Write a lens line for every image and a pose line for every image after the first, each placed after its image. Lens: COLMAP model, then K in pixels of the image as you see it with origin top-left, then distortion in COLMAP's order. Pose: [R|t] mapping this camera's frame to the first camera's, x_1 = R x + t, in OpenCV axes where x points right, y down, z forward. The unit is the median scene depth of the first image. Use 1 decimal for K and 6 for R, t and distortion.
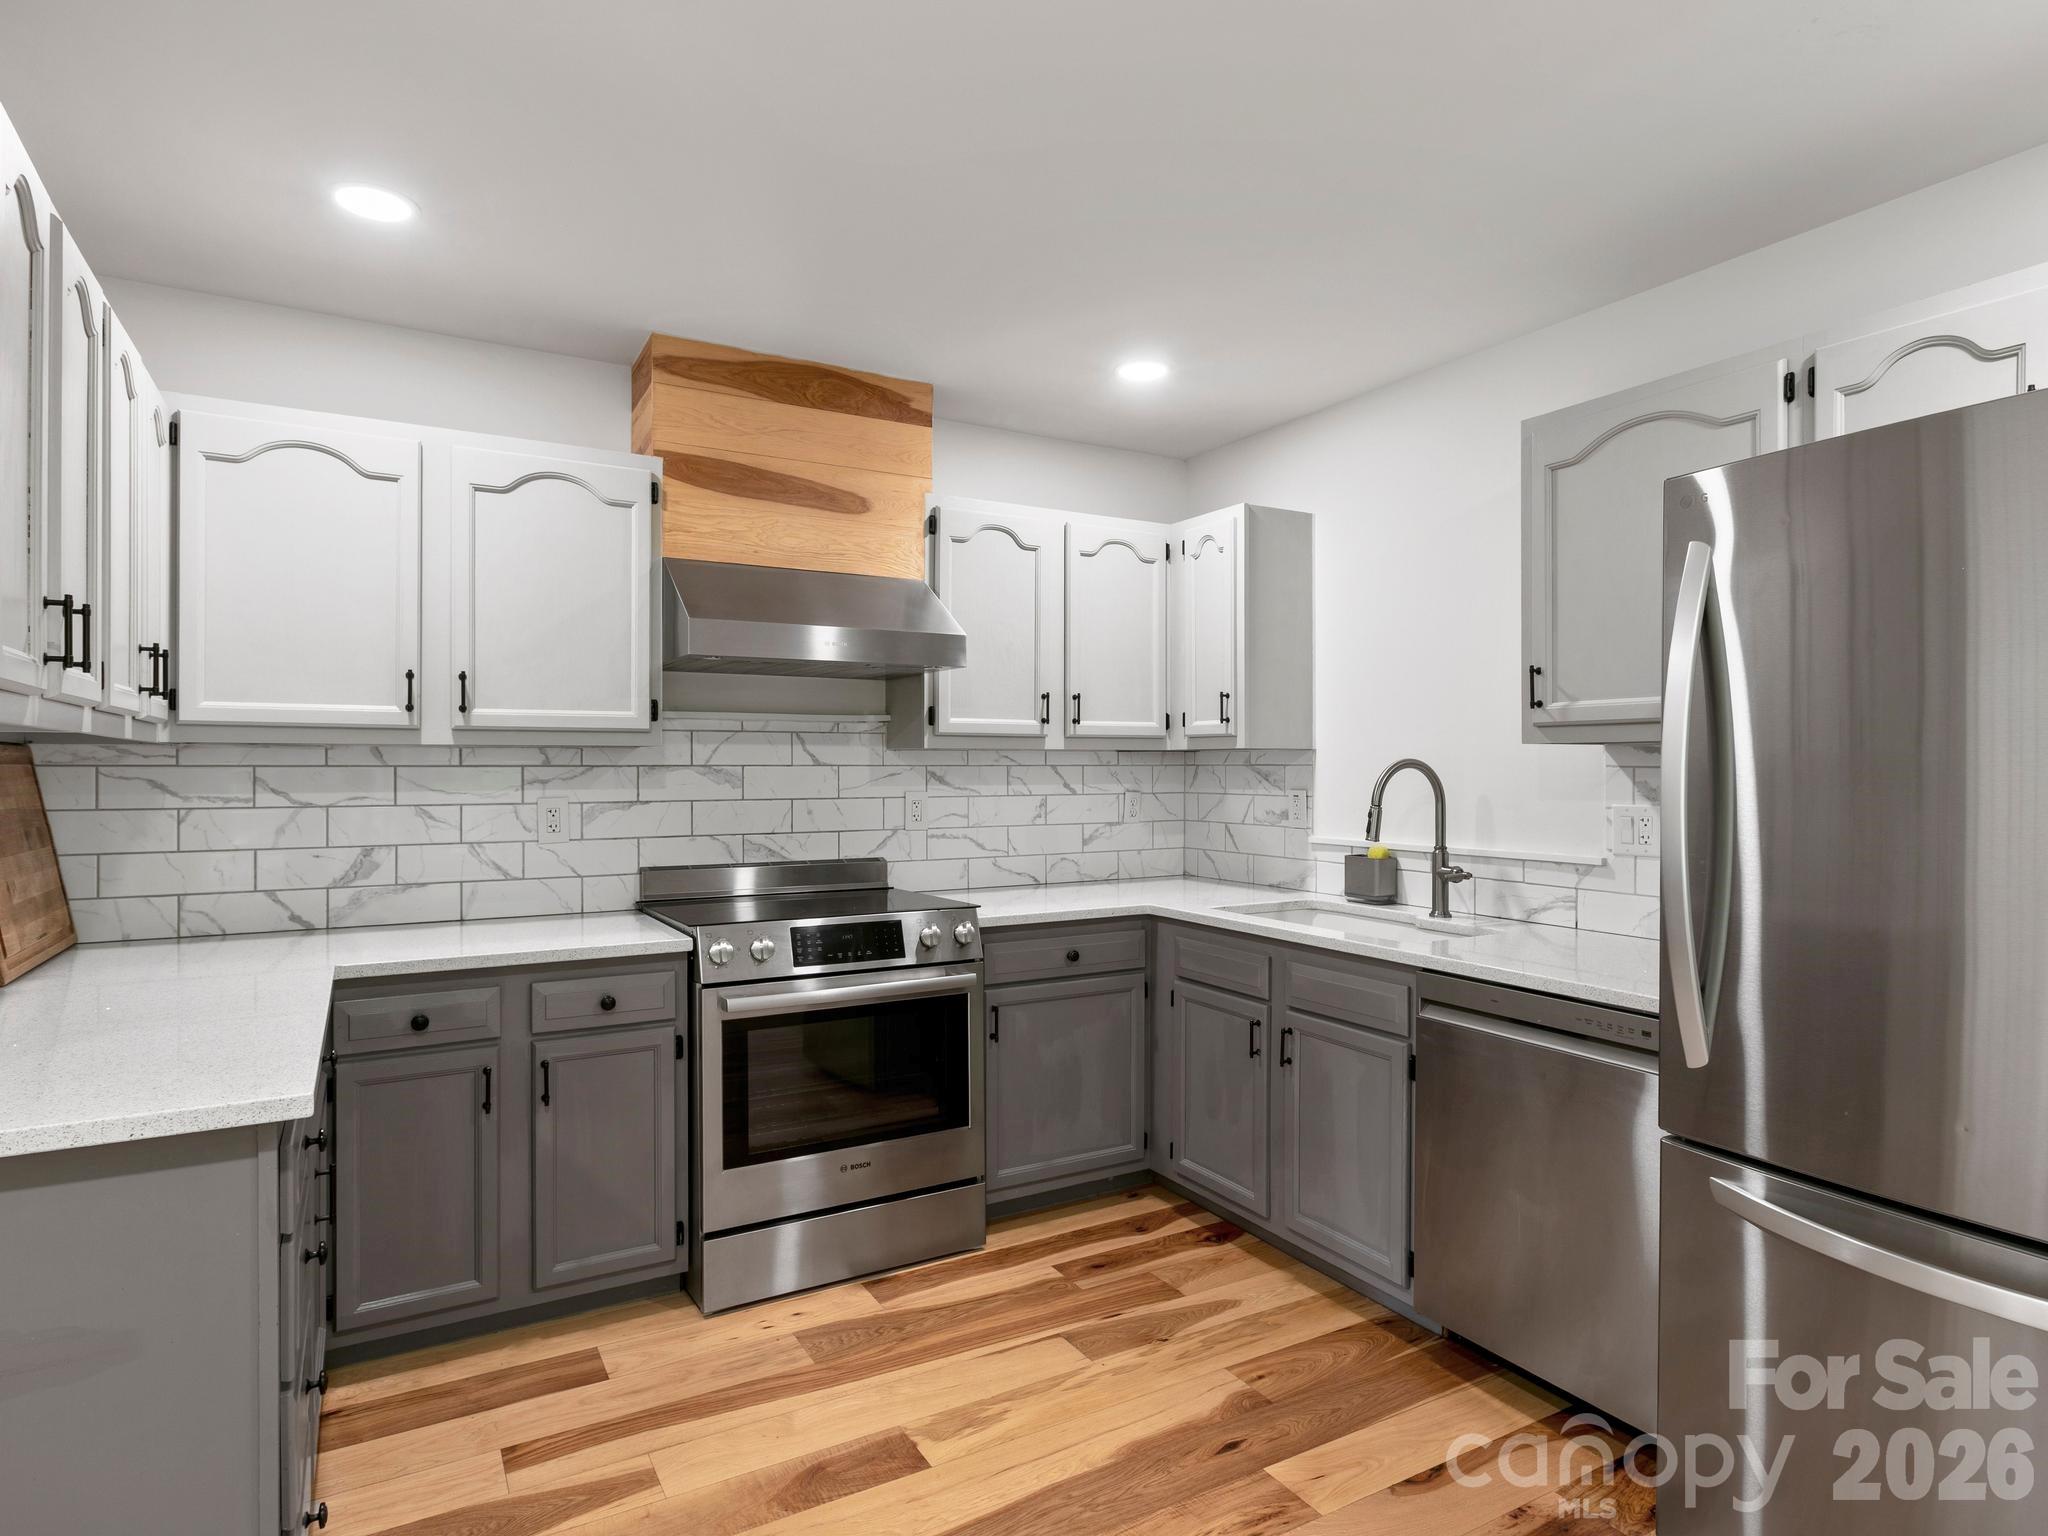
lens RADIAL K [[1135.8, 0, 1027.7], [0, 1135.8, 761.8], [0, 0, 1]] dist [-0.004495, 0.003091]
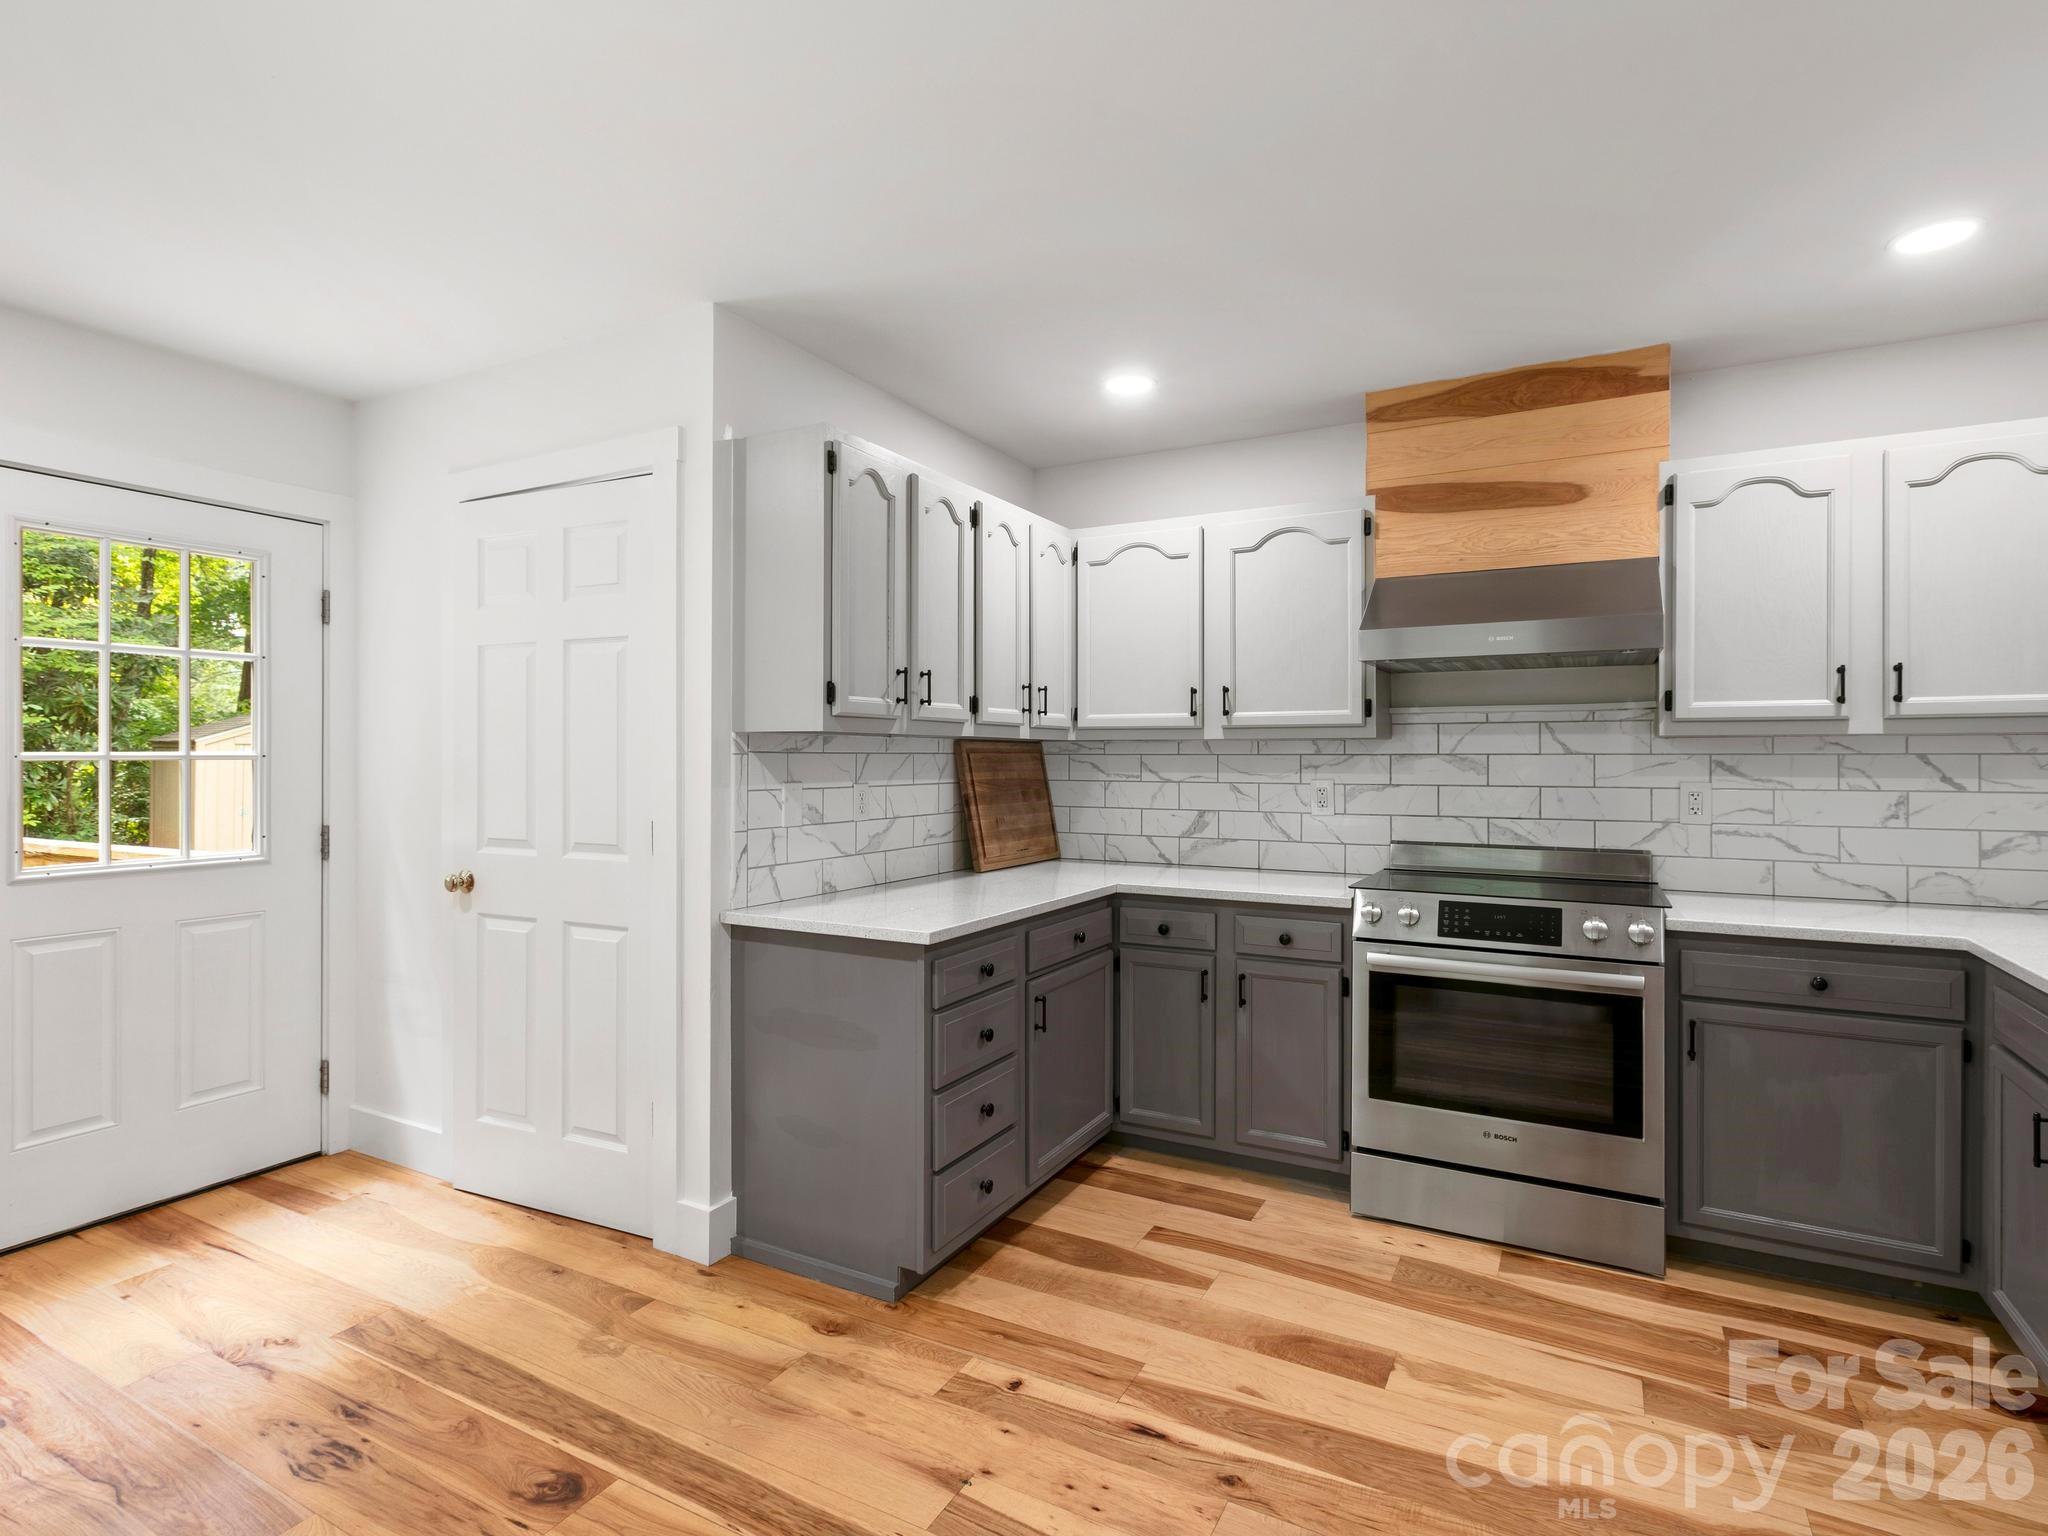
lens RADIAL K [[1036.6, 0, 1031.0], [0, 1036.6, 754.3], [0, 0, 1]] dist [0.001738, -0.000002]
pose [[0.518925, -0.001219, -0.854819, 0.414808], [0.002598, 0.999997, 0.000151, 0.002387], [0.854816, -0.002299, 0.518926, 0.126756]]
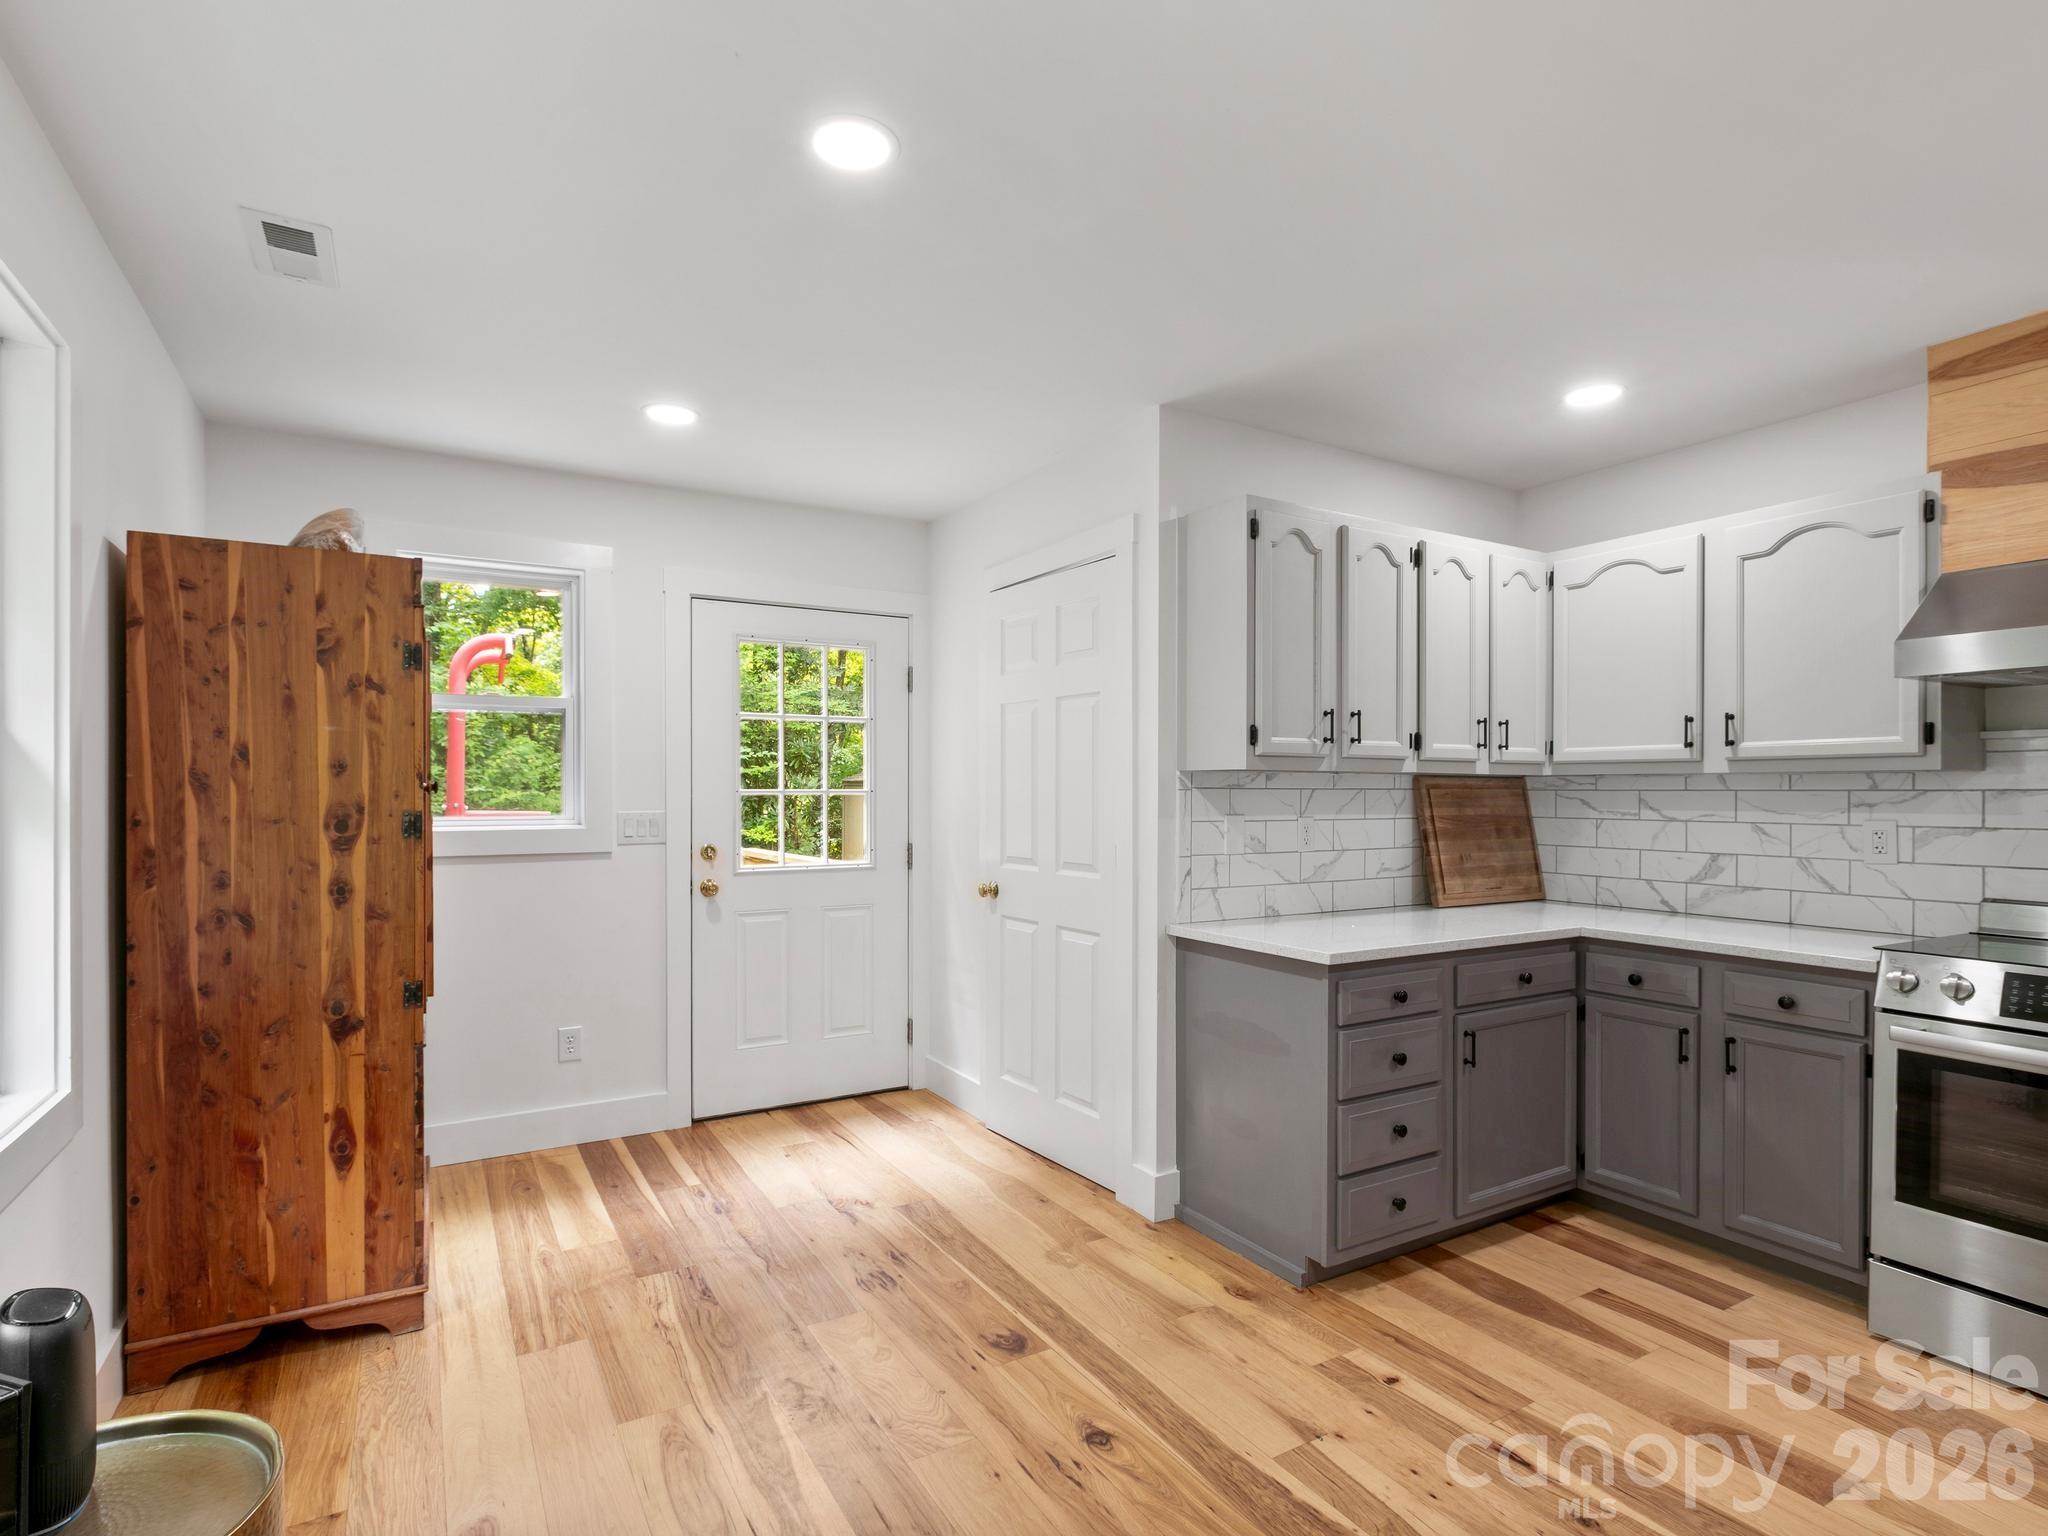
lens RADIAL K [[1036.6, 0, 1019.4], [0, 1036.6, 796.0], [0, 0, 1]] dist [0.001738, -0.000002]
pose [[0.001063, 0.003946, -0.999992, 0.556360], [0.002088, 0.999990, 0.003948, 0.003587], [0.999997, -0.002092, 0.001055, 0.211864]]
